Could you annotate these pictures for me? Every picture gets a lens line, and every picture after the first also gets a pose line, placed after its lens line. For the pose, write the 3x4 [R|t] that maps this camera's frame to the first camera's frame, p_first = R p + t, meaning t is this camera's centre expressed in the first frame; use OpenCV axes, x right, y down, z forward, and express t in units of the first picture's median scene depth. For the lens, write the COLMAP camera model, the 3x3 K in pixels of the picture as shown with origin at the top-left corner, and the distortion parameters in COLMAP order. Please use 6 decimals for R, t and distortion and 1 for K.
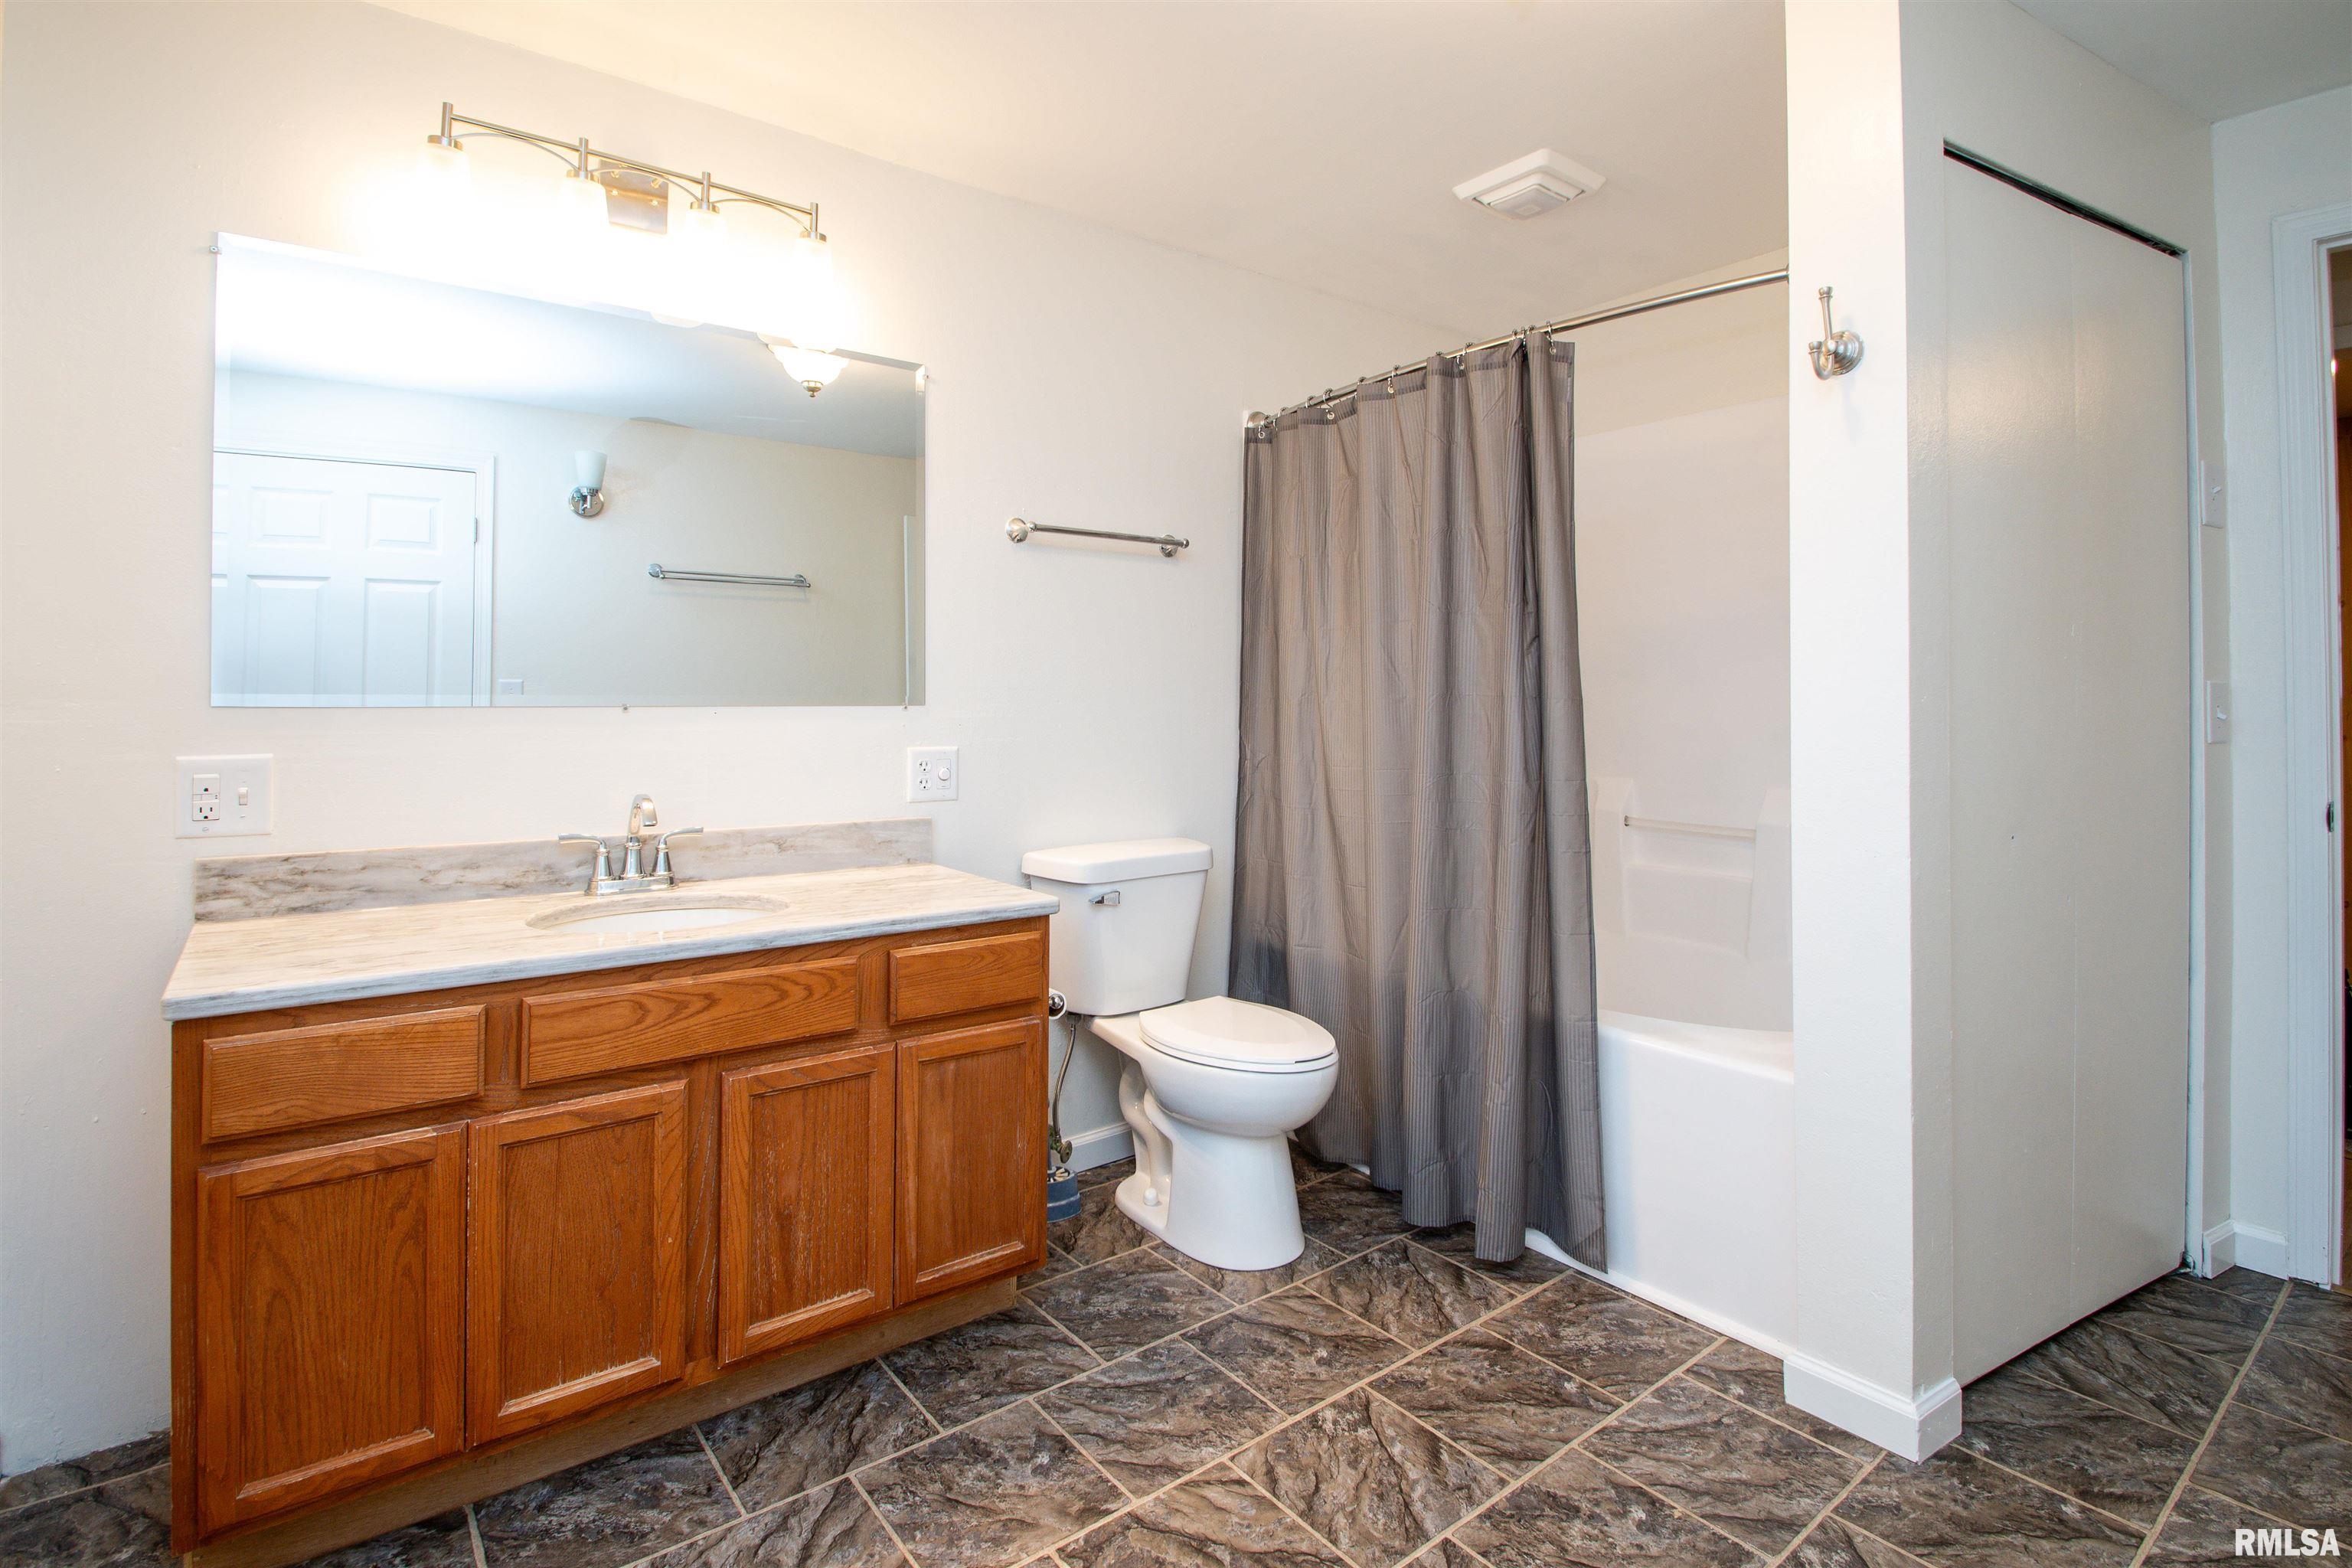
lens RADIAL K [[1135.1, 0, 1178.1], [0, 1135.1, 689.5], [0, 0, 1]] dist [0.030277, 0.000368]
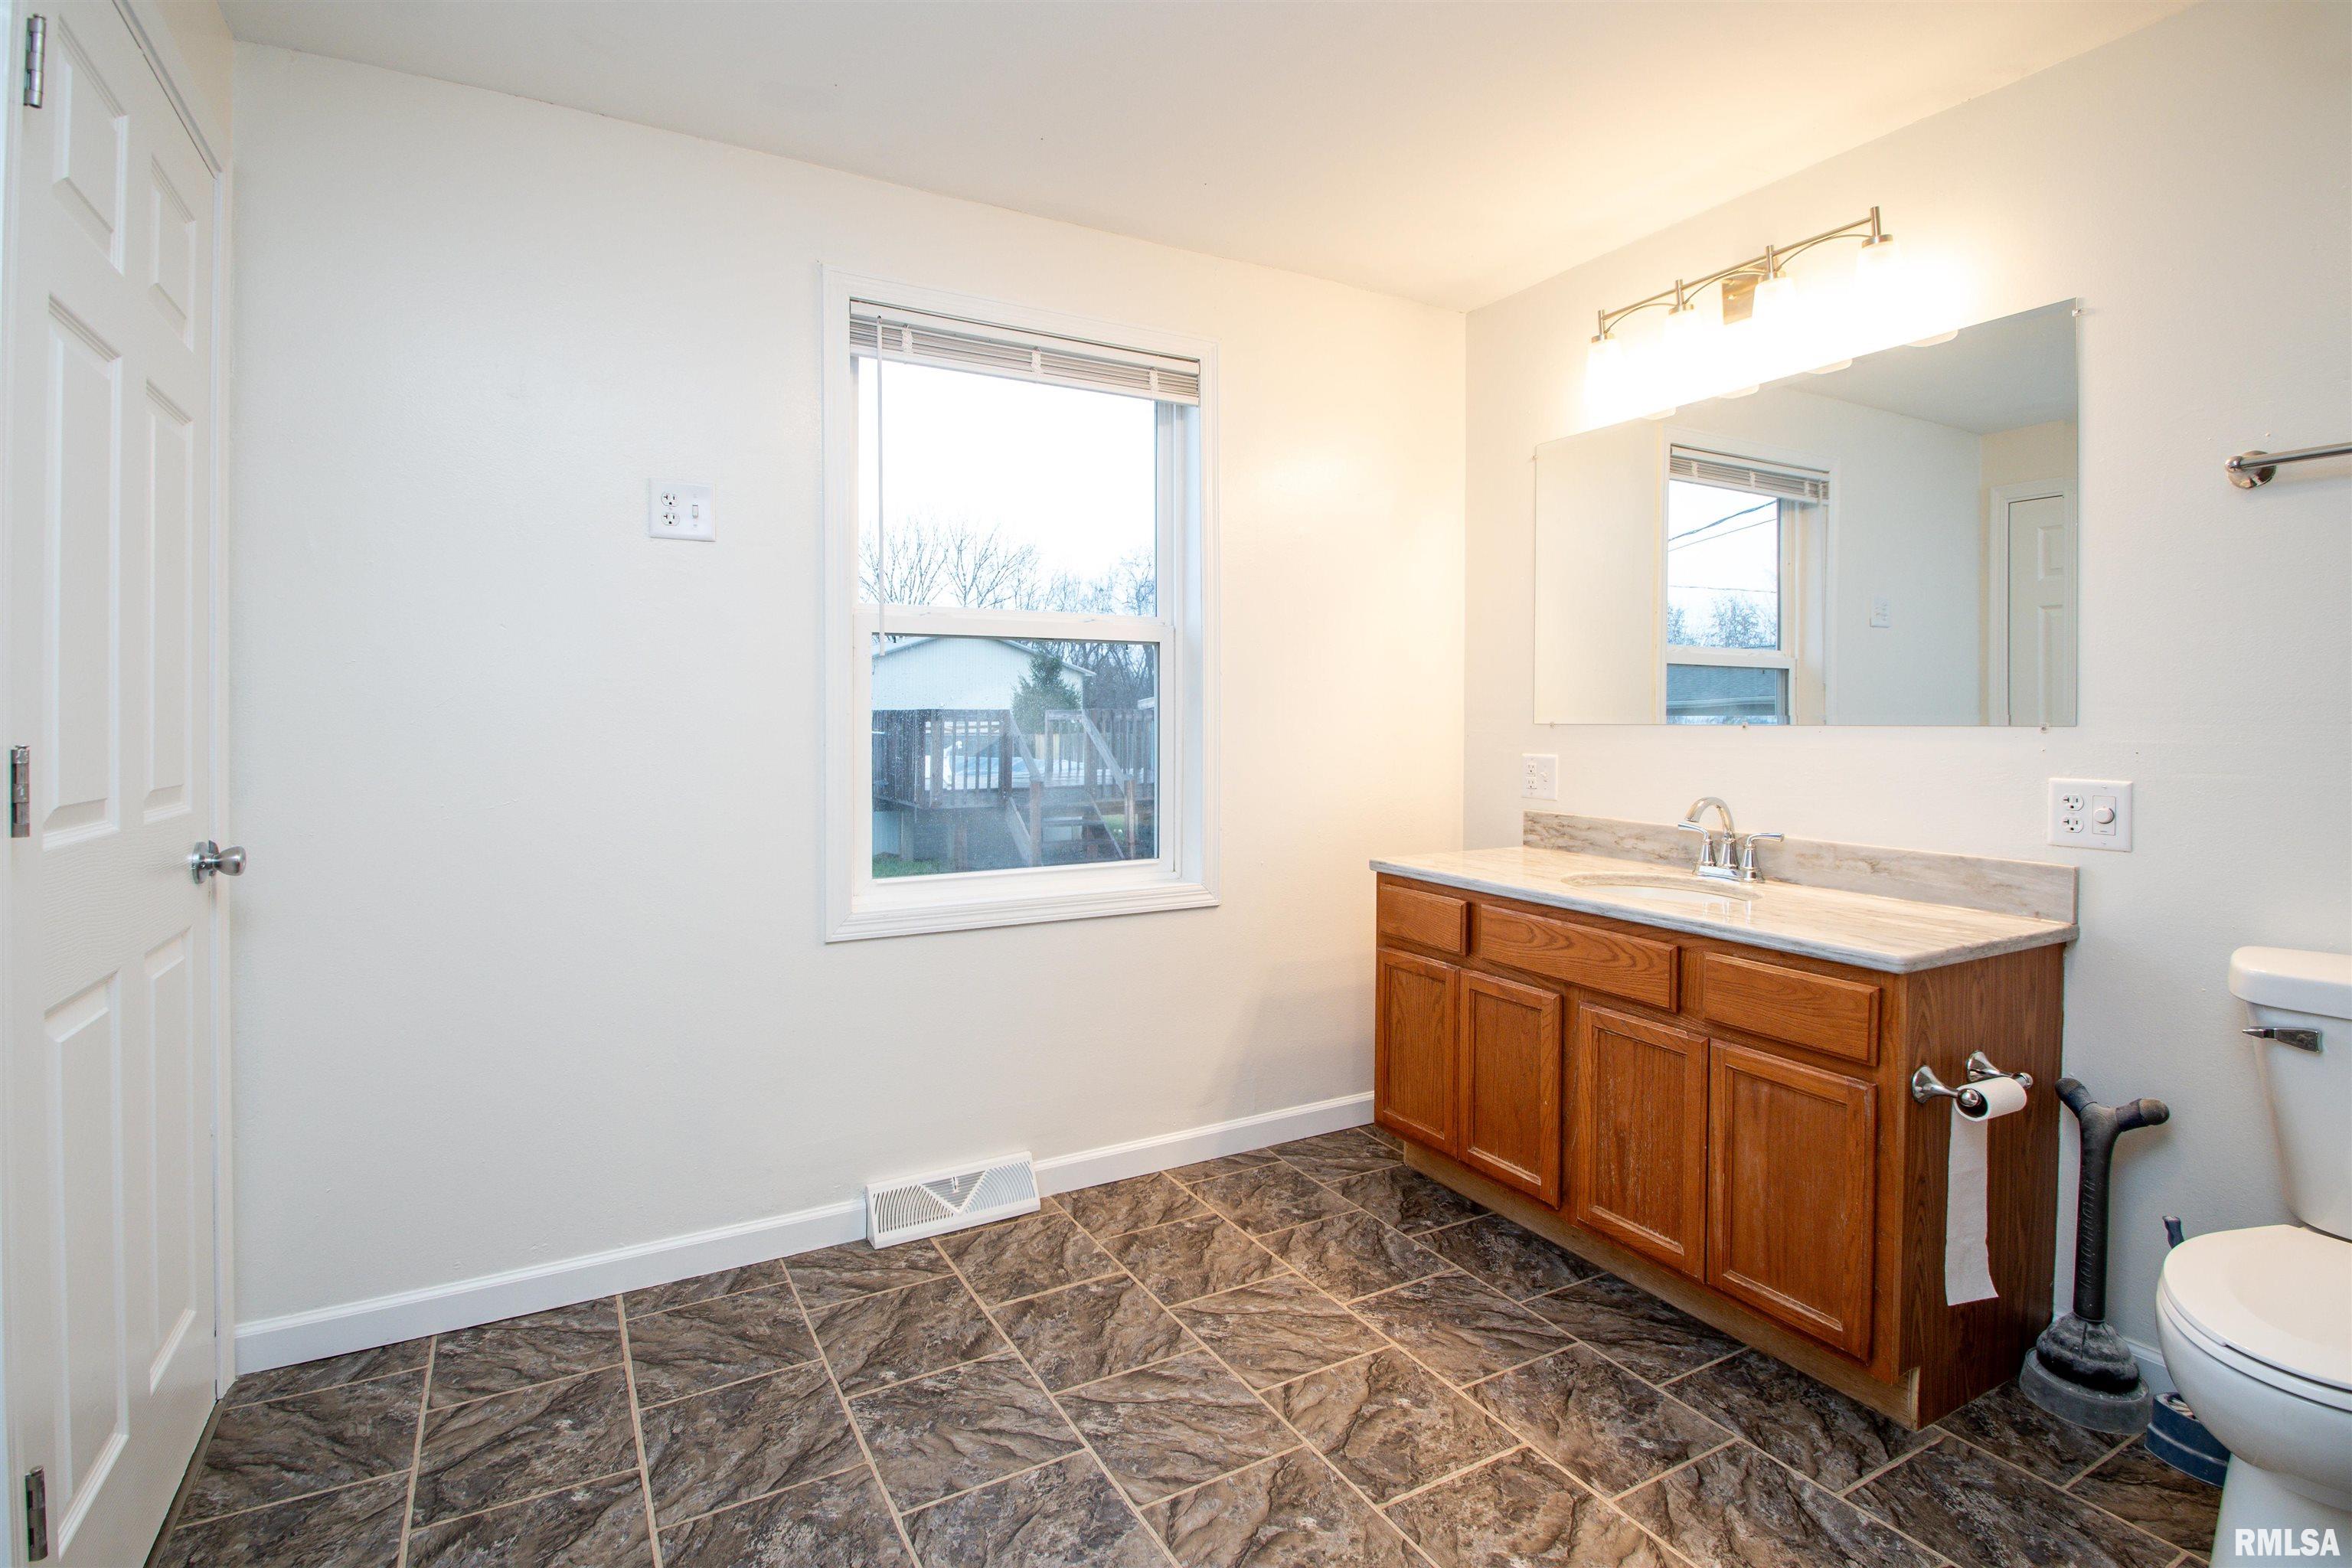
lens RADIAL K [[1049.2, 0, 1141.5], [0, 1049.2, 739.1], [0, 0, 1]] dist [0.000124, -0.000284]
pose [[-0.127106, 0.011407, -0.991824, 0.787558], [0.002256, 0.999935, 0.011211, 0.018729], [0.991887, -0.000812, -0.127124, 0.604050]]
